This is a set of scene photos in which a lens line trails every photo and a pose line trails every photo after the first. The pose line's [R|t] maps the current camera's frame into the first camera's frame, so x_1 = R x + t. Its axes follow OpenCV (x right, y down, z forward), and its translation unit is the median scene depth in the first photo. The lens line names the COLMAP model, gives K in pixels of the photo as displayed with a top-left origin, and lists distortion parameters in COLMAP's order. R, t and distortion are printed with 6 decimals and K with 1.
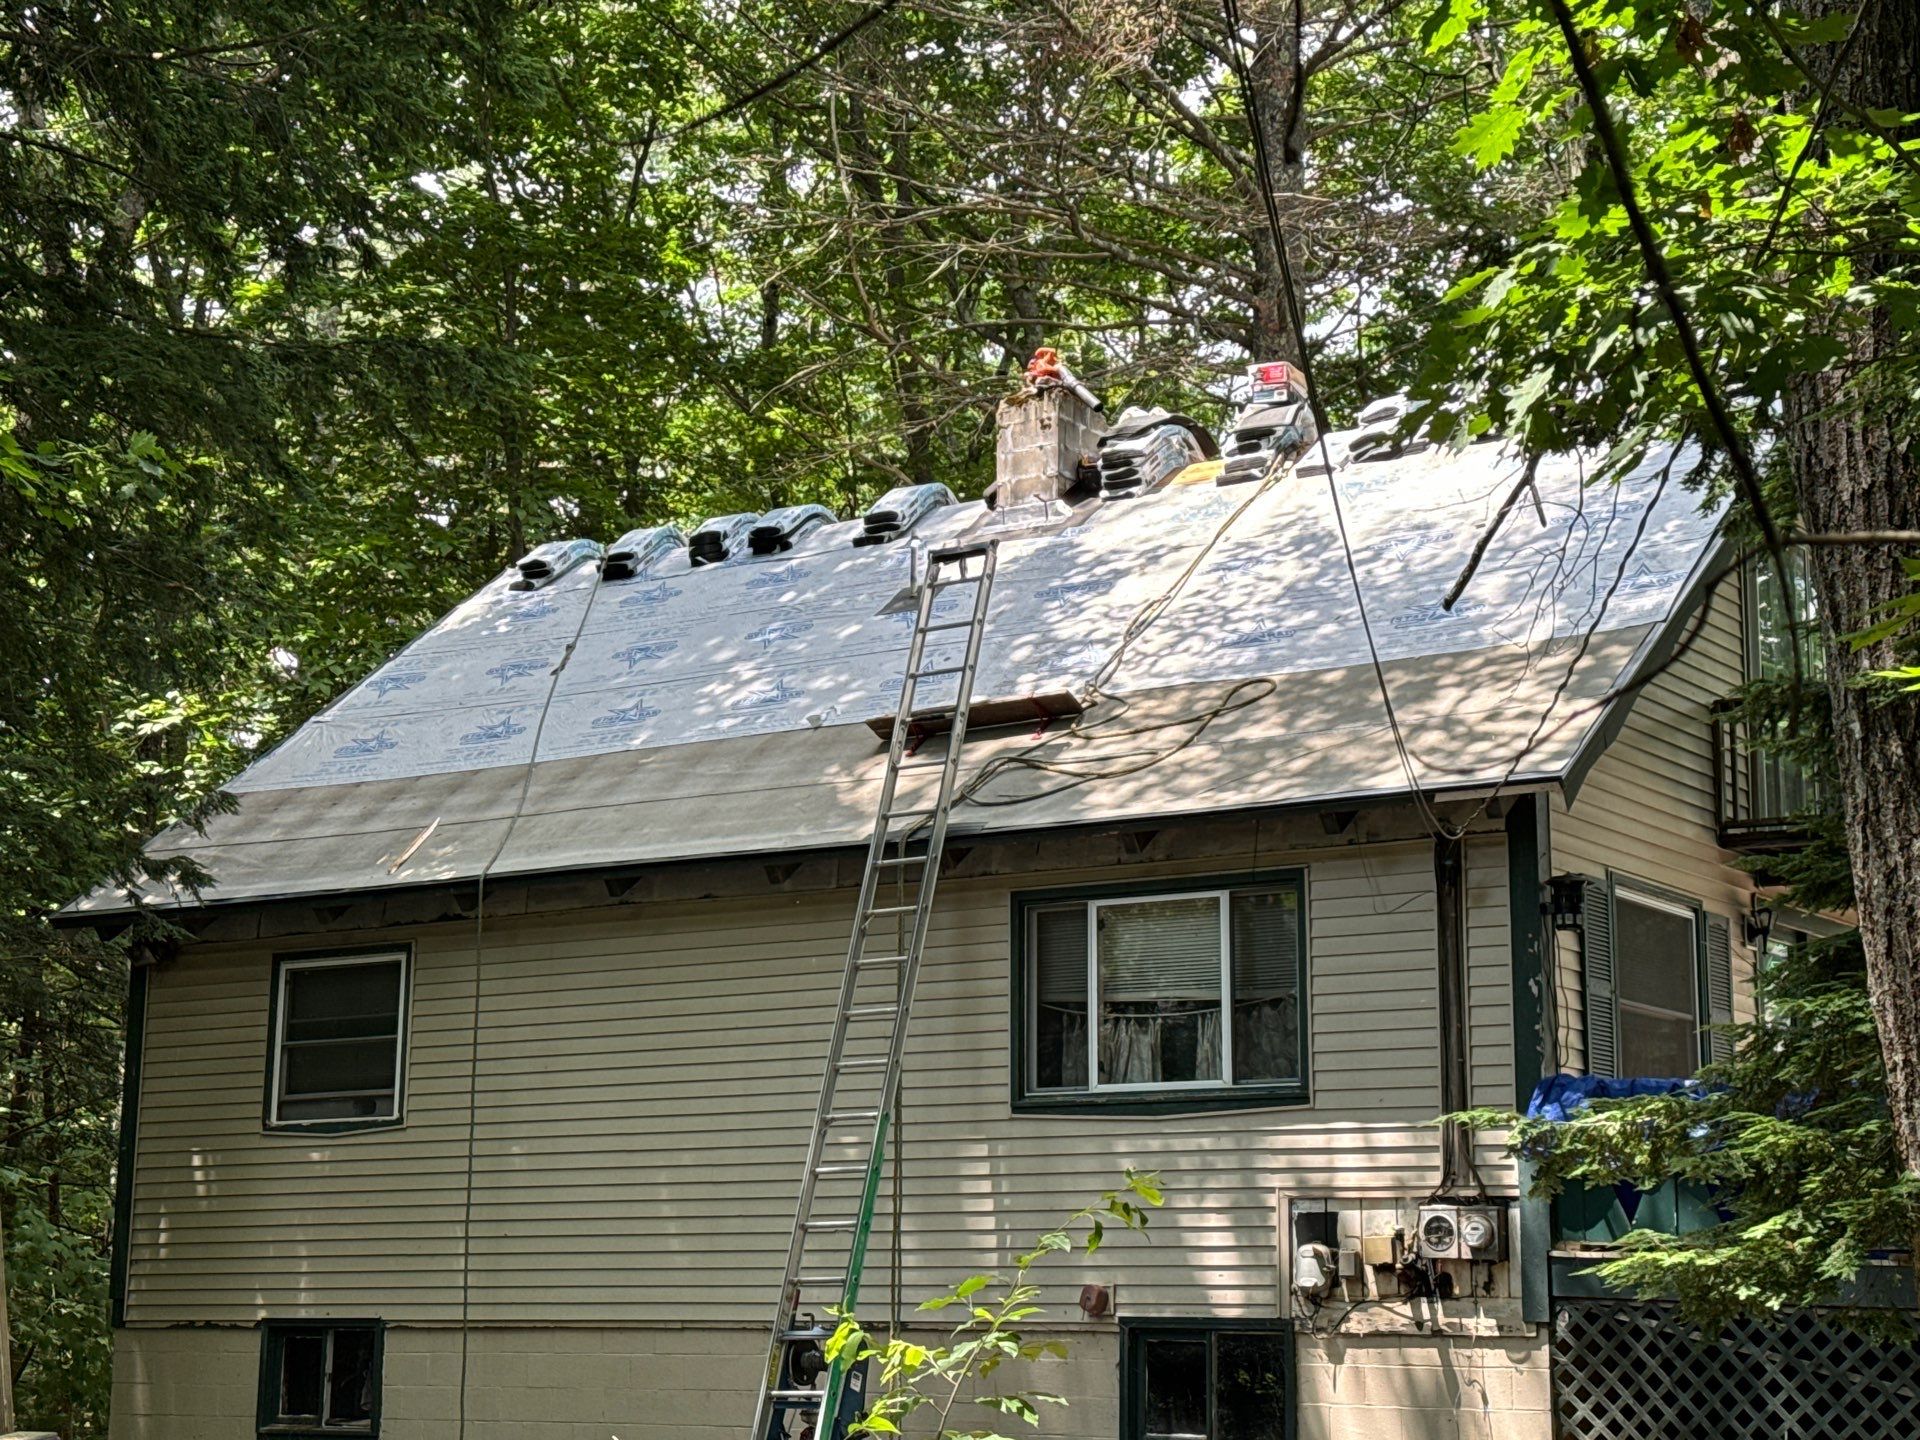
lens RADIAL K [[3378.8, 0, 918.7], [0, 3378.8, 721.9], [0, 0, 1]] dist [0.144750, -0.238008]
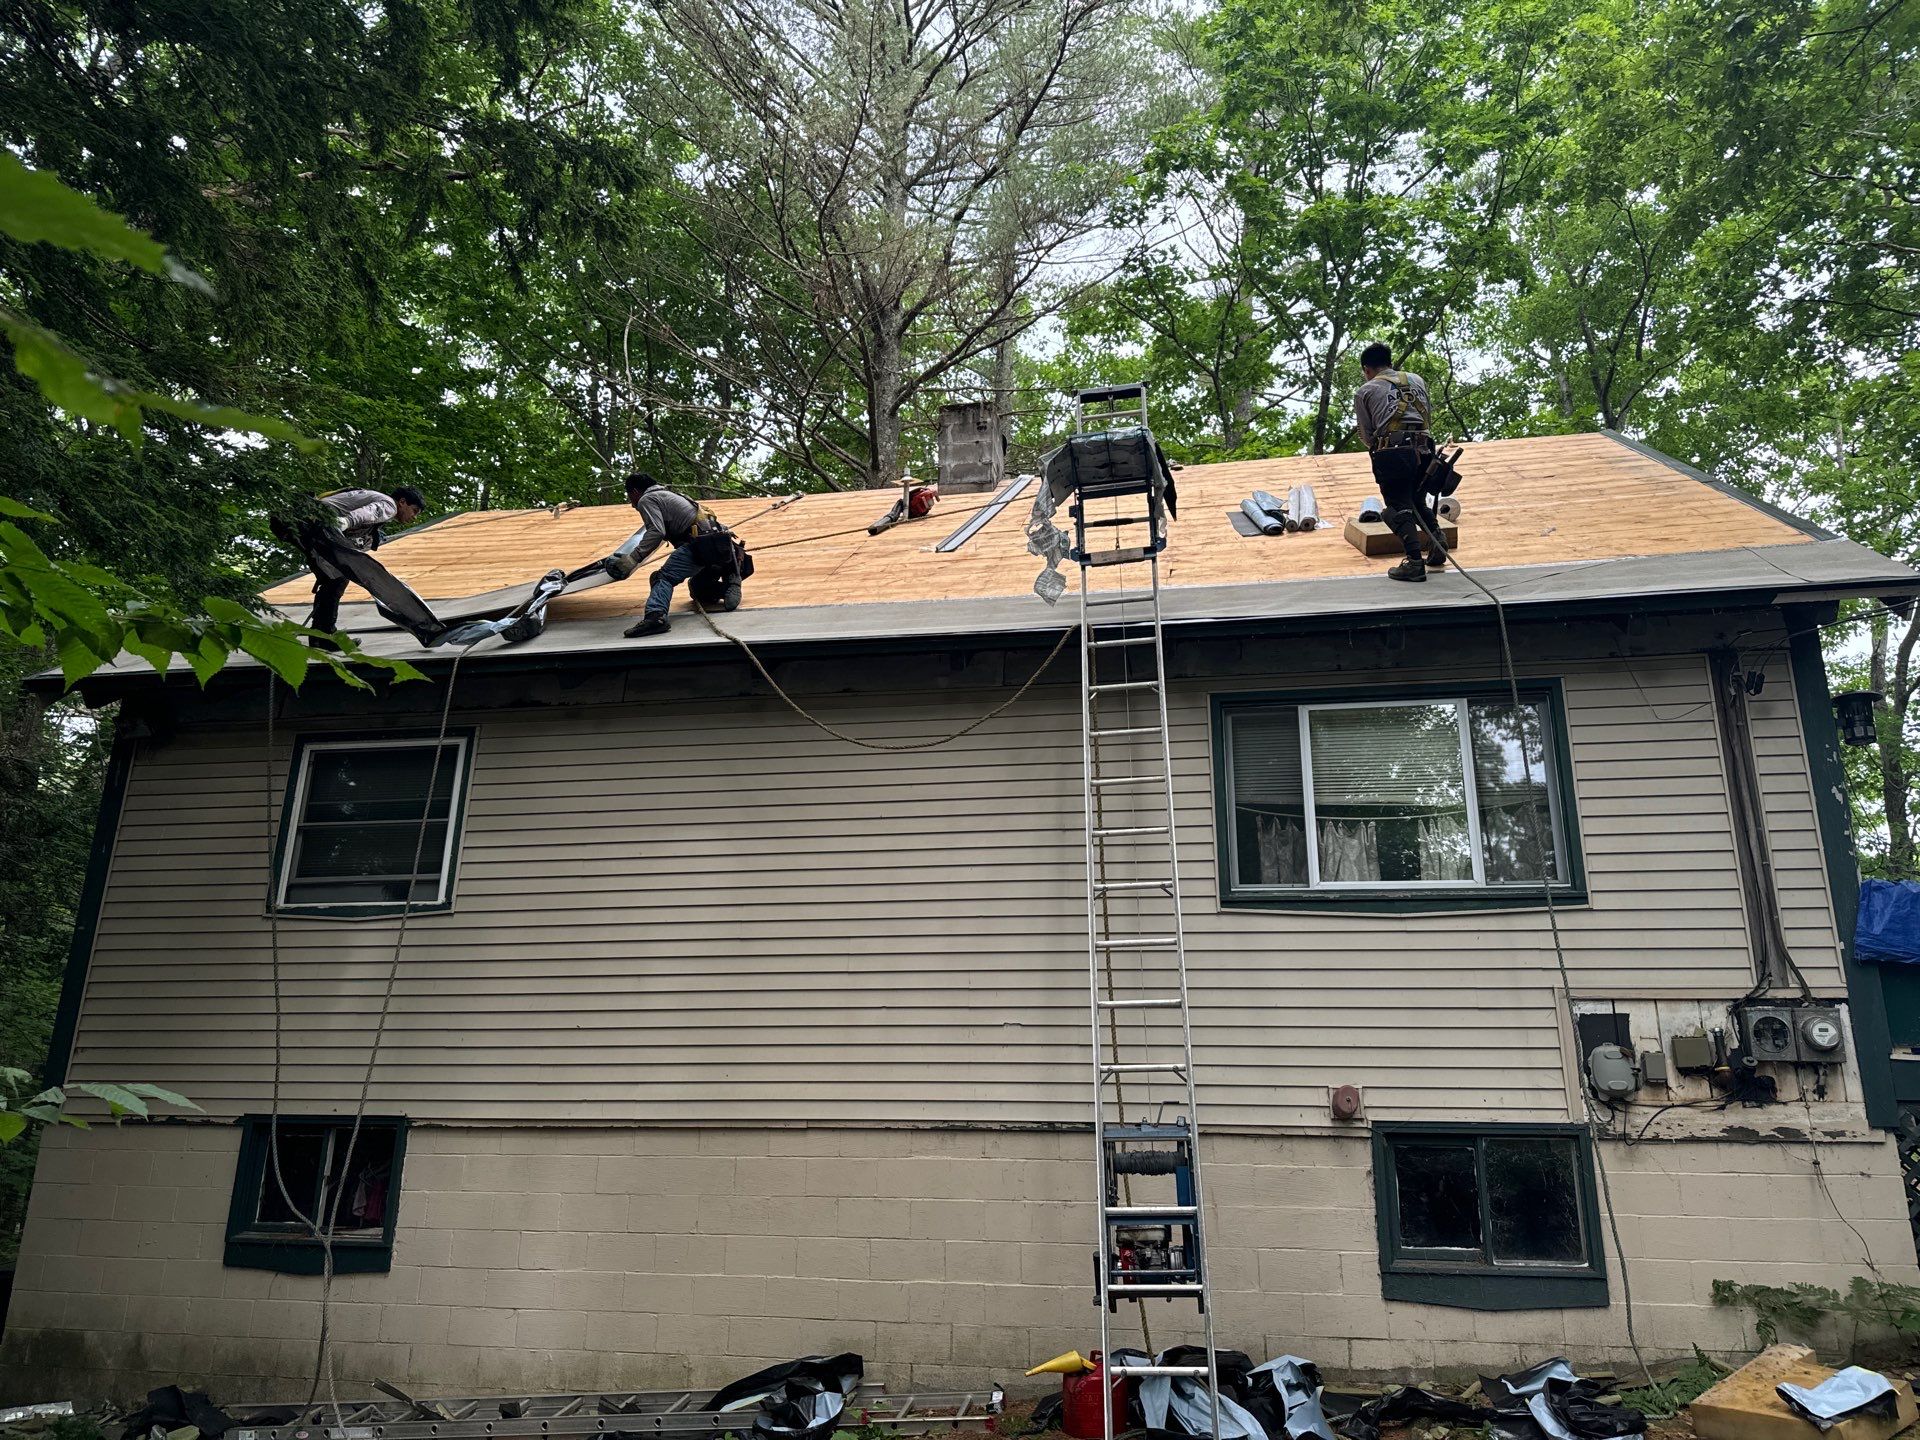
lens RADIAL K [[1374.2, 0, 960.0], [0, 1374.2, 720.0], [0, 0, 1]] dist [0.046396, -0.064903]
pose [[0.907320, 0.122471, 0.402209, -0.210542], [-0.078189, 0.989097, -0.124794, 0.117405], [-0.413107, 0.081780, 0.907003, 0.663094]]
